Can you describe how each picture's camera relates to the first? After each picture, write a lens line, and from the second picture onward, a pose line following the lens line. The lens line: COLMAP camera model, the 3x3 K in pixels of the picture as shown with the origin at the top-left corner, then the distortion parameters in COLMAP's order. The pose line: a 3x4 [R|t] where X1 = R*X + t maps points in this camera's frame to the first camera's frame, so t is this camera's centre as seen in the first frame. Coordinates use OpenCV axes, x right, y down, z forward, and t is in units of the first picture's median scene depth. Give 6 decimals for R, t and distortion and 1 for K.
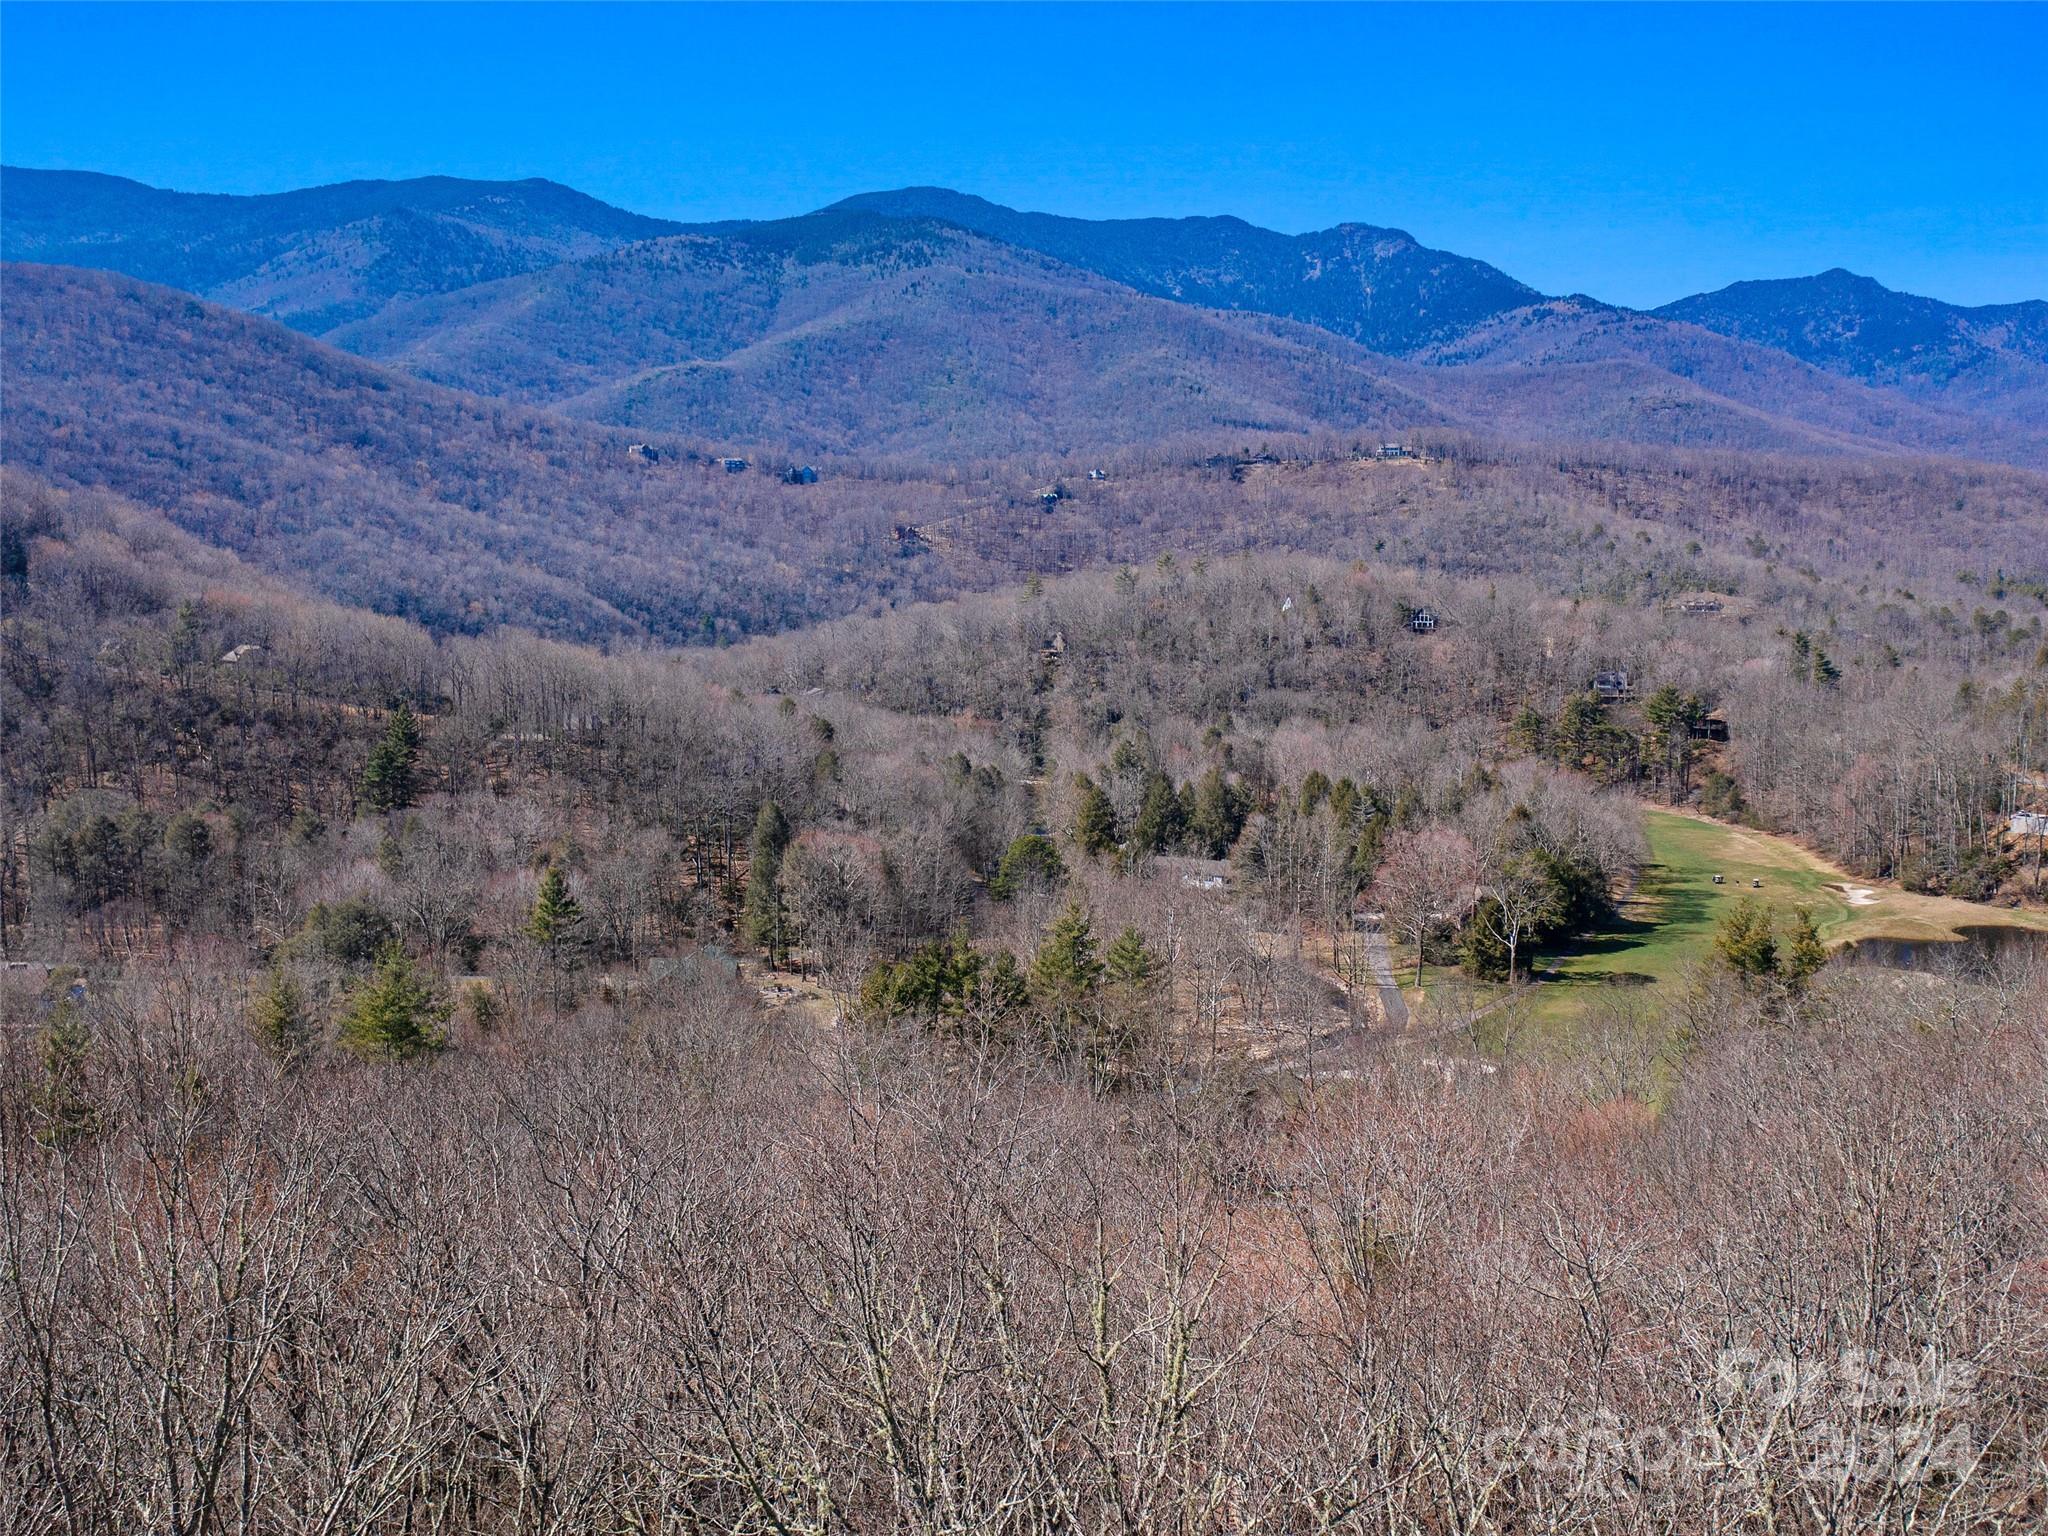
lens RADIAL K [[1803.5, 0, 1012.6], [0, 1803.5, 762.1], [0, 0, 1]] dist [-0.020522, 0.022542]
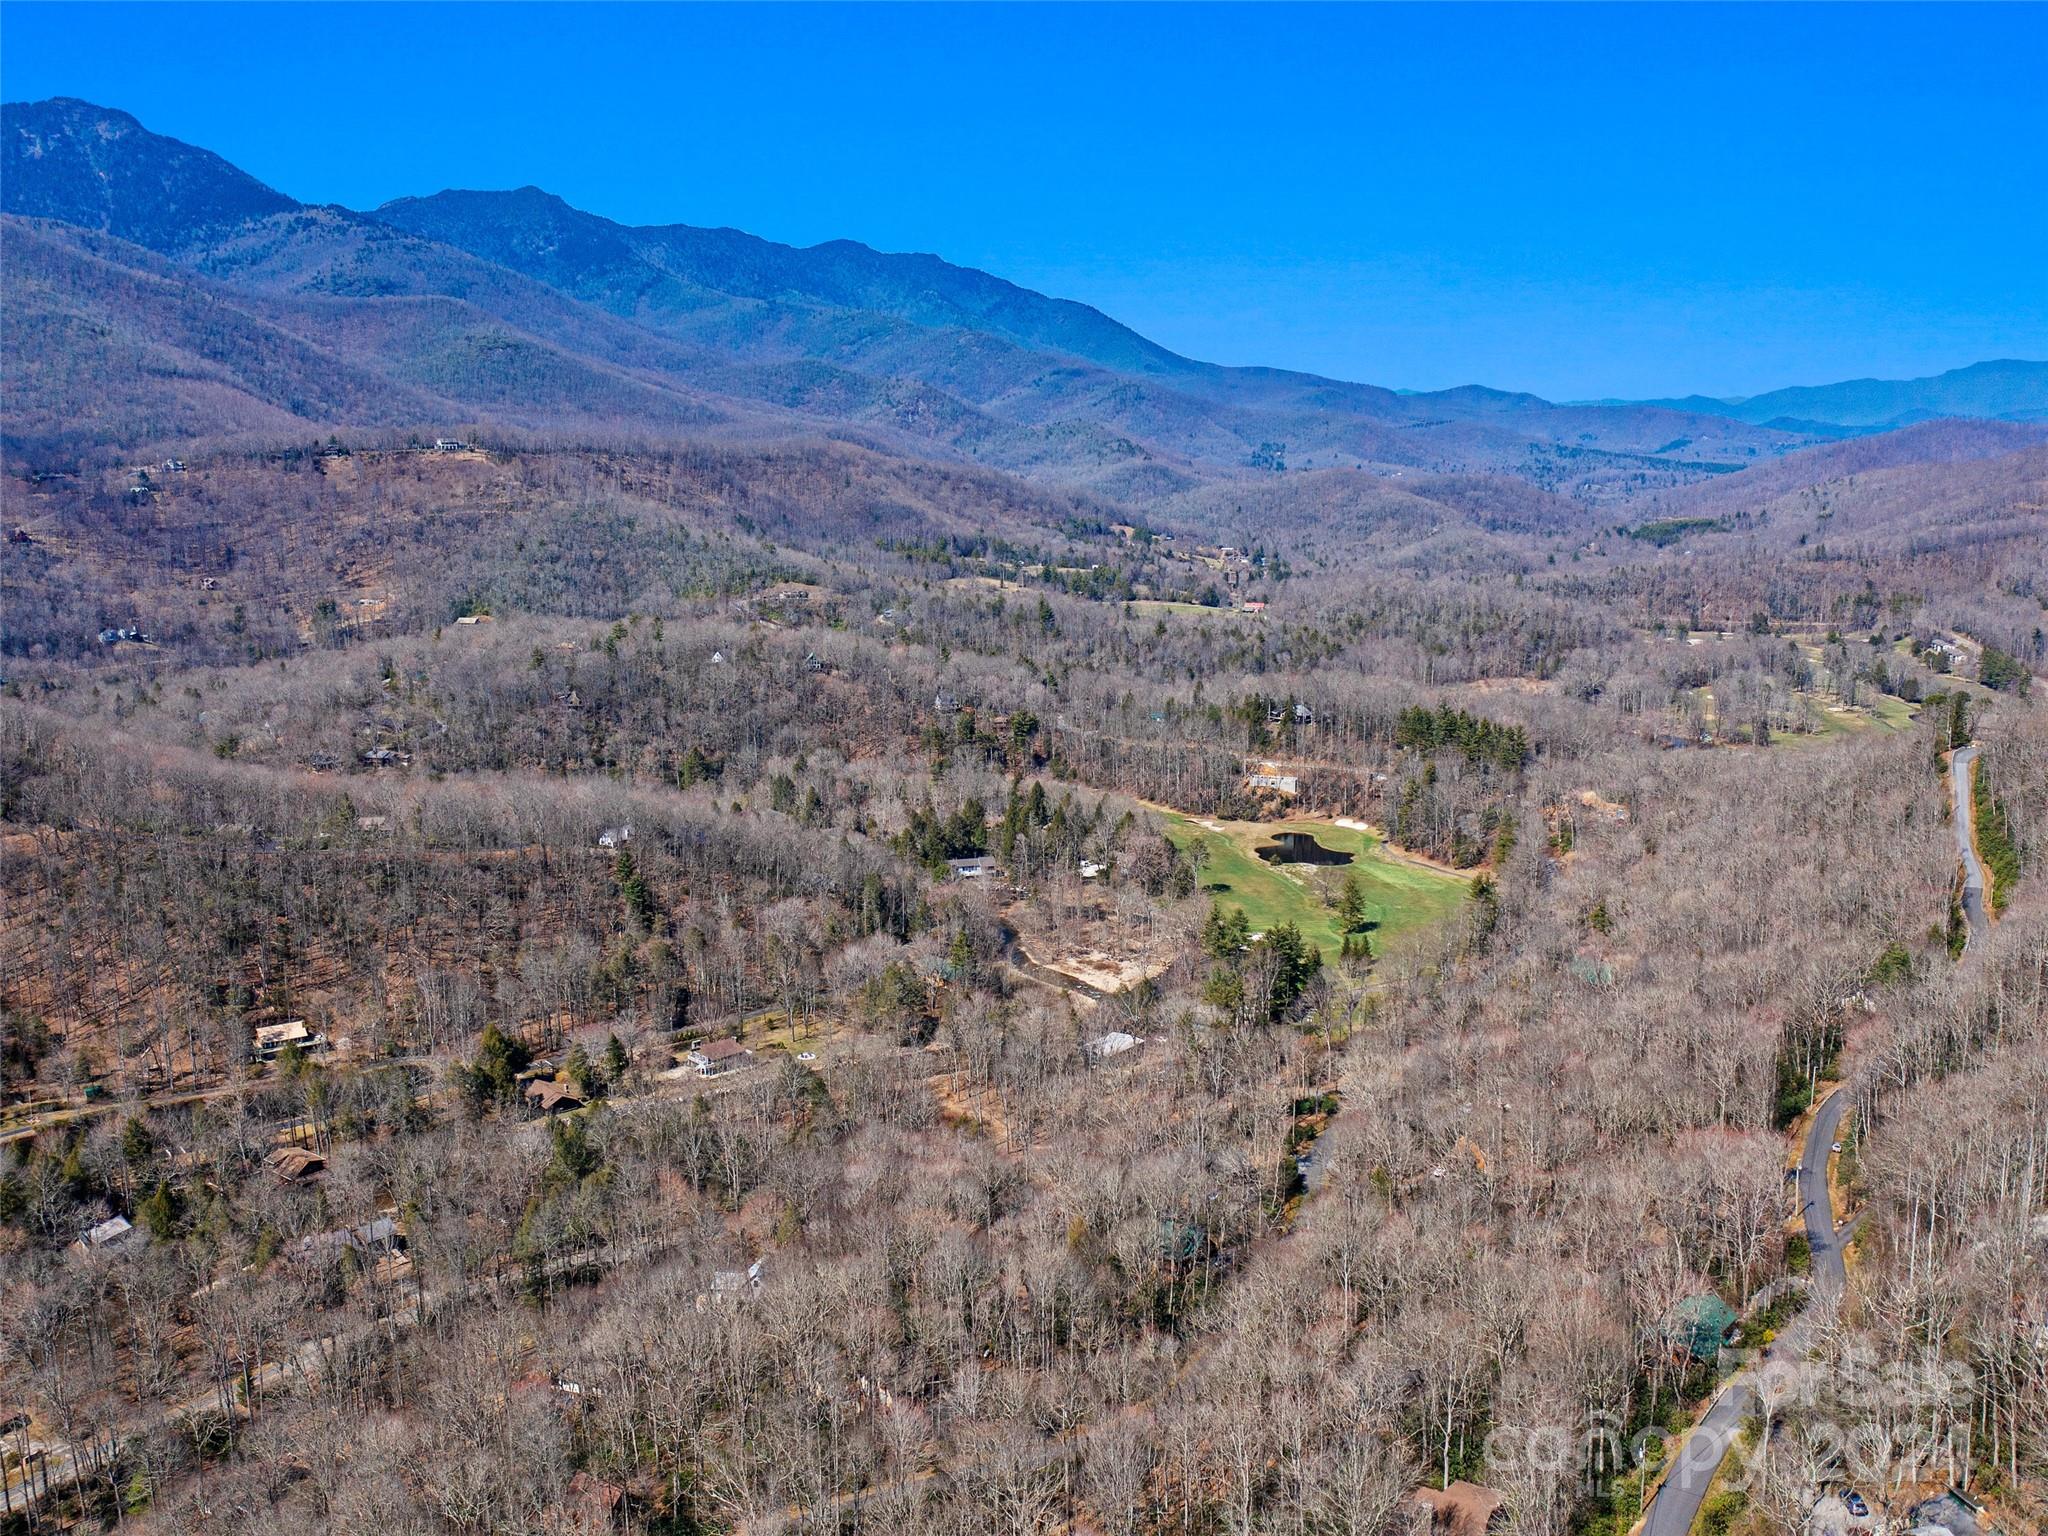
lens RADIAL K [[1803.5, 0, 1027.8], [0, 1803.5, 766.2], [0, 0, 1]] dist [-0.020522, 0.022542]
pose [[0.725119, -0.129892, 0.676262, -0.147389], [0.066140, 0.990646, 0.119359, -0.034686], [-0.685440, -0.041821, 0.726927, -0.054272]]
